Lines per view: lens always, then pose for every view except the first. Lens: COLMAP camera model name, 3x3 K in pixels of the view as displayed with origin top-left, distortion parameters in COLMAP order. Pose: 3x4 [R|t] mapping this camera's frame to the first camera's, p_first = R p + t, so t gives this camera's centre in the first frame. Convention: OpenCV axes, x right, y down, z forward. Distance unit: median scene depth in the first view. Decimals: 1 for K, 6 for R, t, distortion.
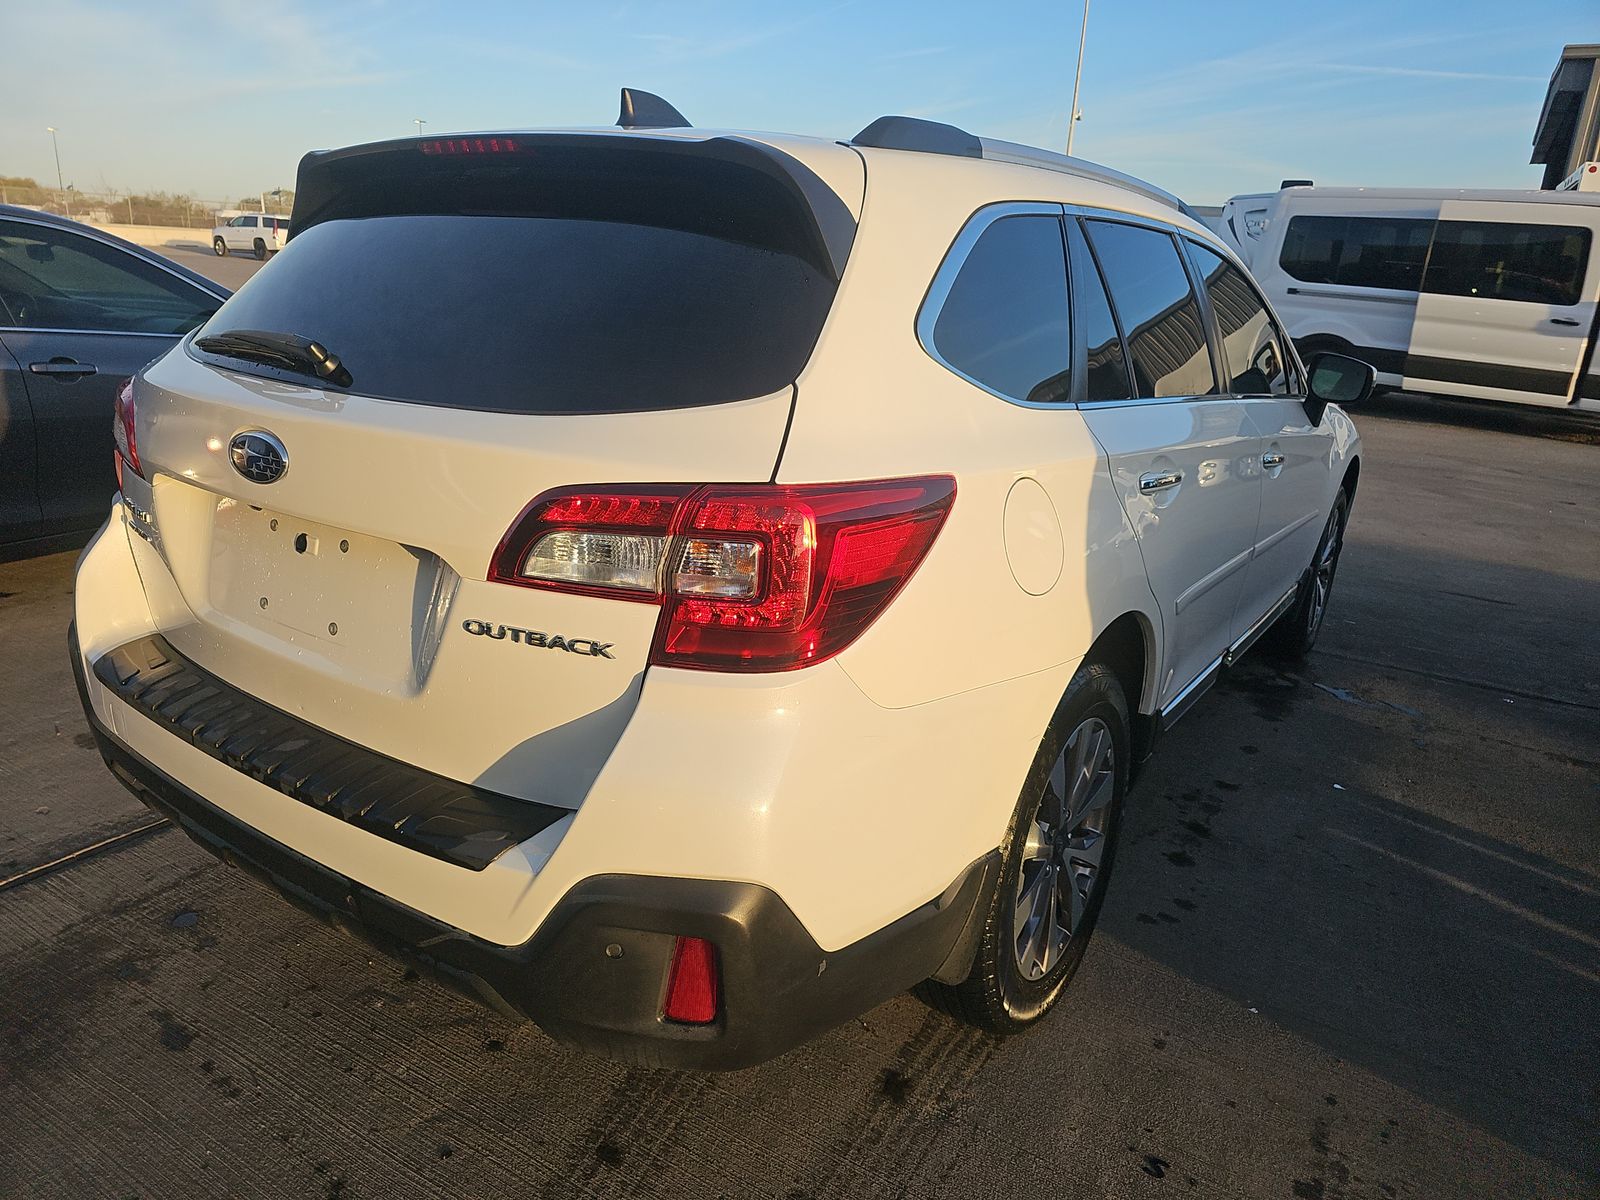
lens RADIAL K [[1060.1, 0, 779.9], [0, 1060.1, 591.5], [0, 0, 1]] dist [0.048362, -0.047570]
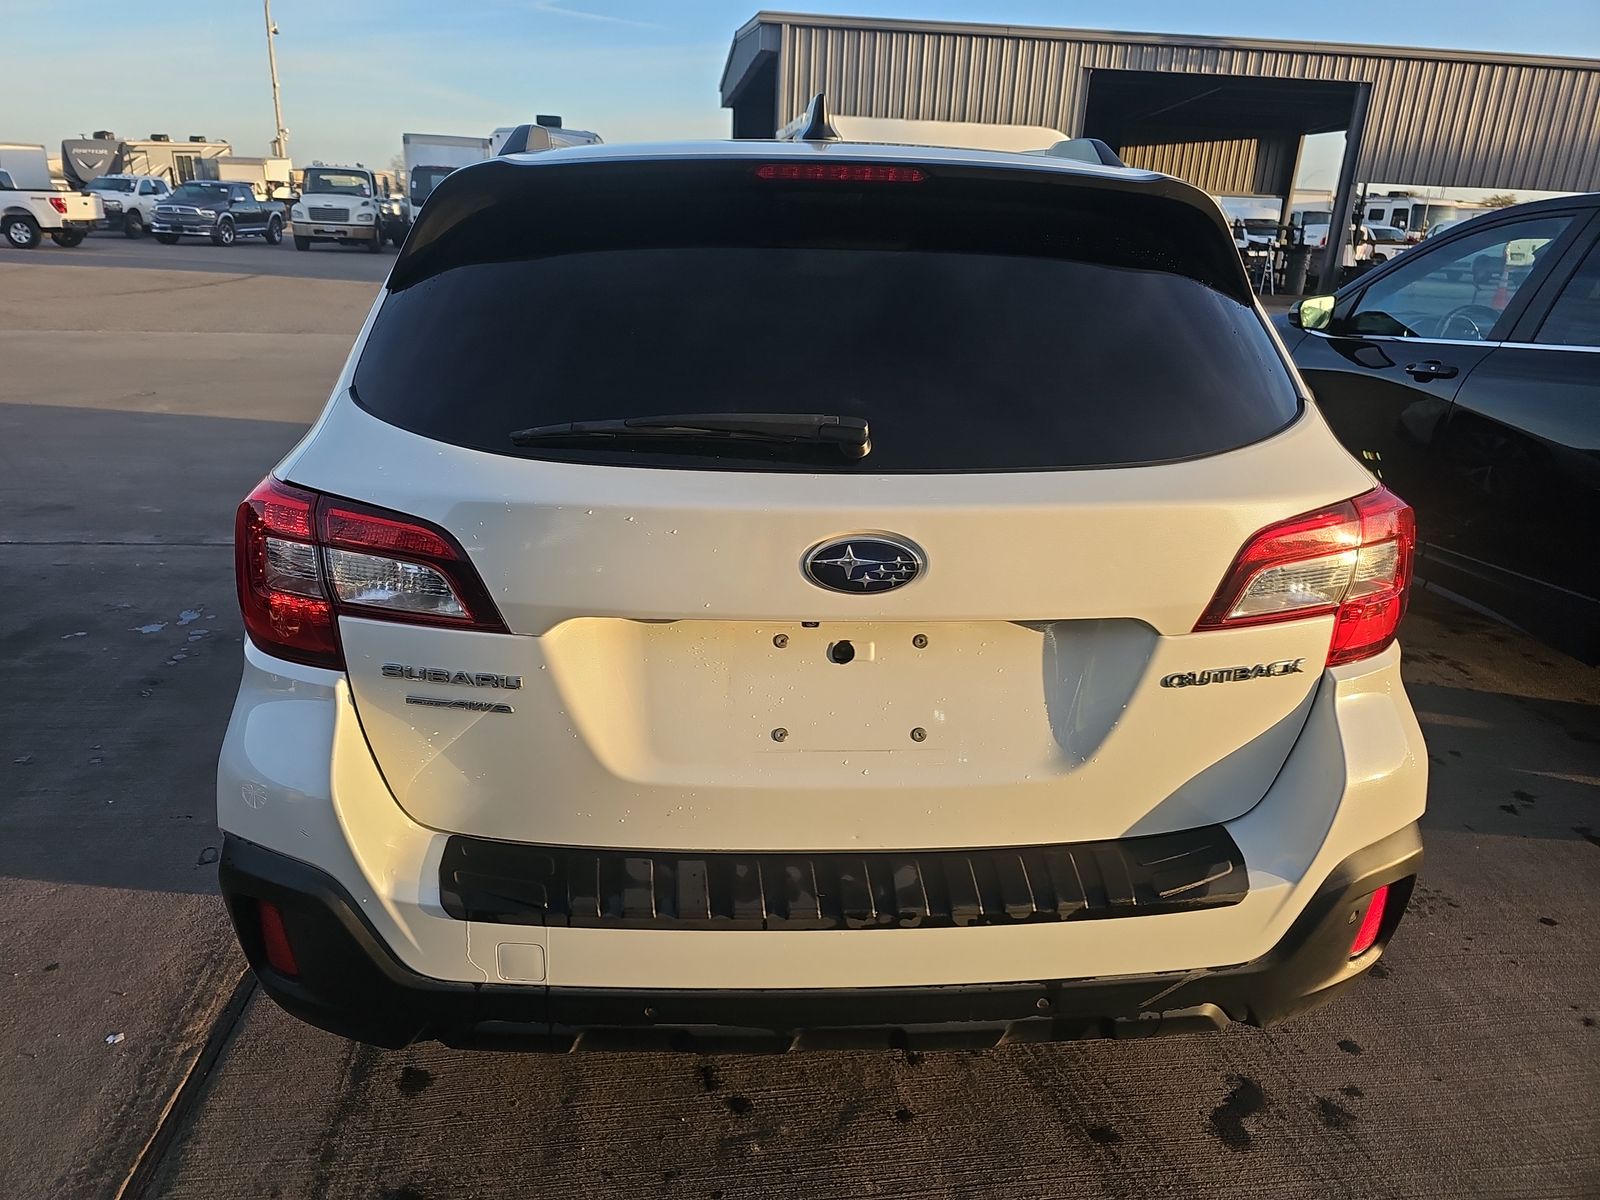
lens RADIAL K [[1060.1, 0, 779.9], [0, 1060.1, 591.5], [0, 0, 1]] dist [0.048362, -0.047570]
pose [[0.774597, -0.228462, 0.589749, -0.979886], [0.191453, 0.973428, 0.125634, -0.210062], [-0.602781, 0.015593, 0.797754, 0.356035]]
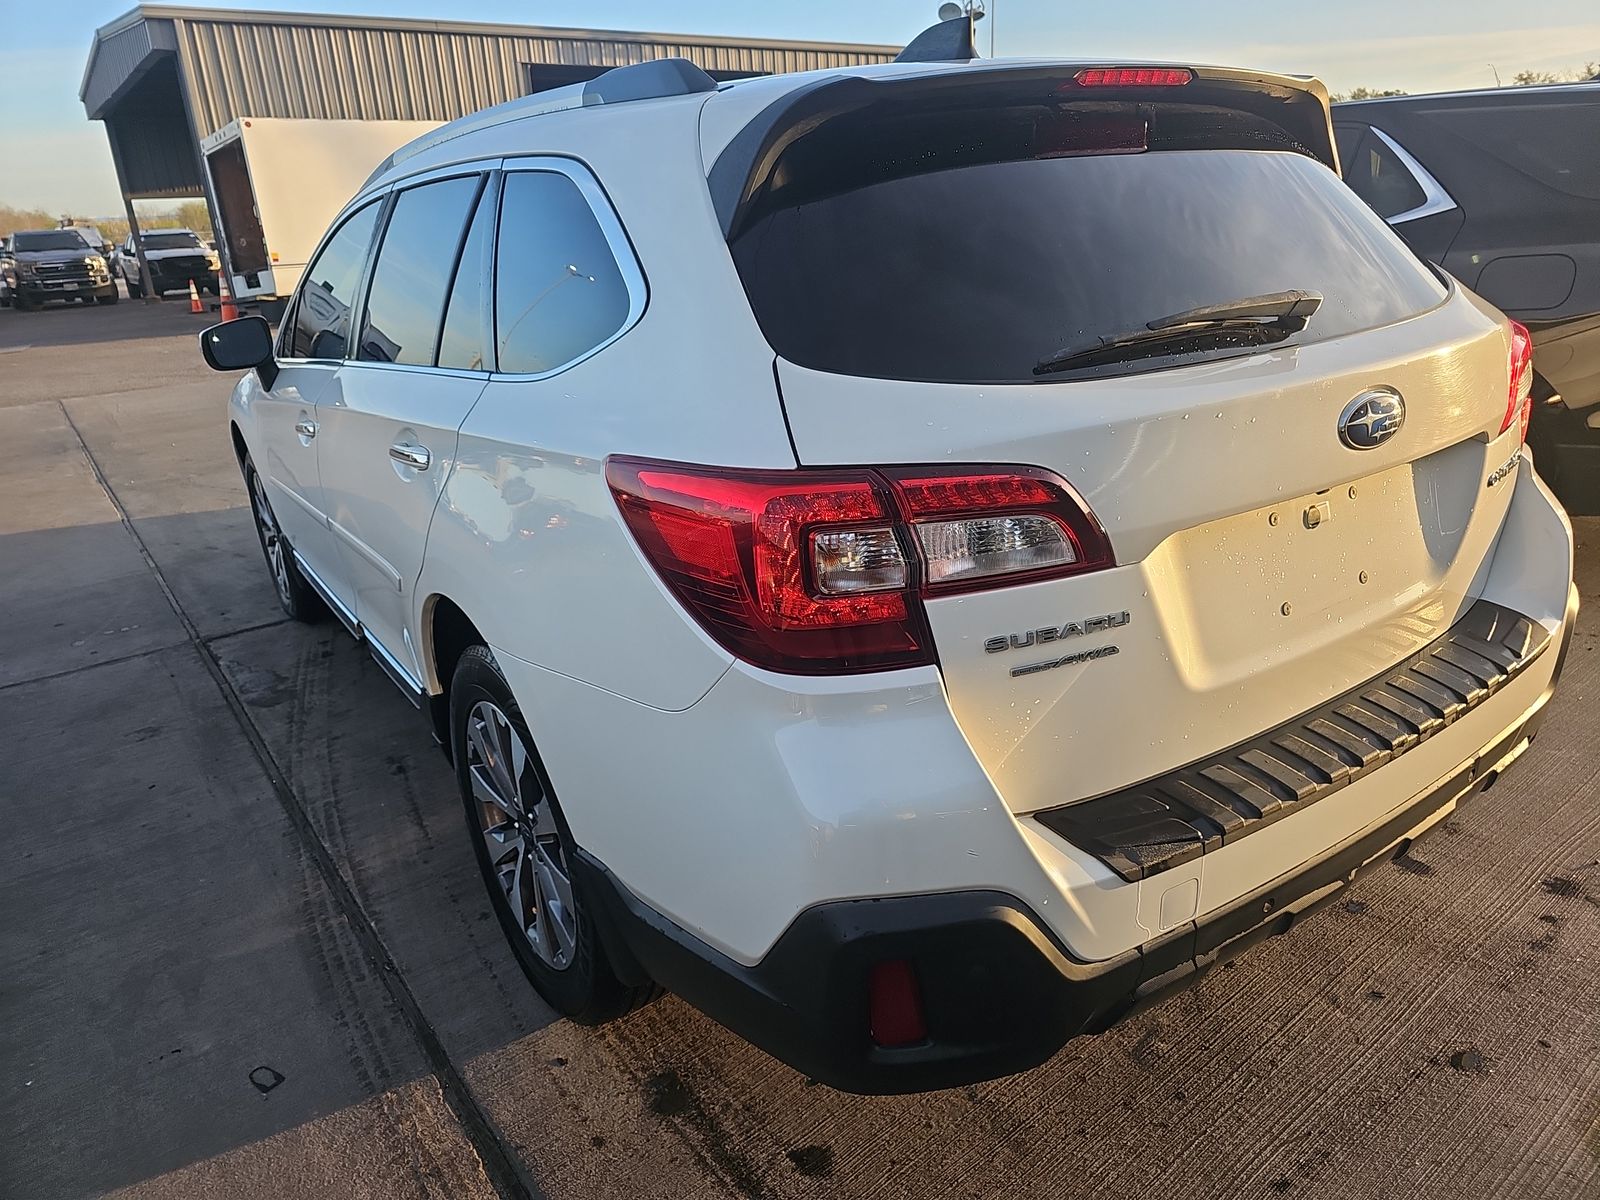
lens RADIAL K [[1060.1, 0, 779.9], [0, 1060.1, 591.5], [0, 0, 1]] dist [0.048362, -0.047570]
pose [[0.339679, -0.373878, 0.863037, -1.530868], [0.348412, 0.902335, 0.253772, -0.422487], [-0.873629, 0.214492, 0.436768, 1.196472]]
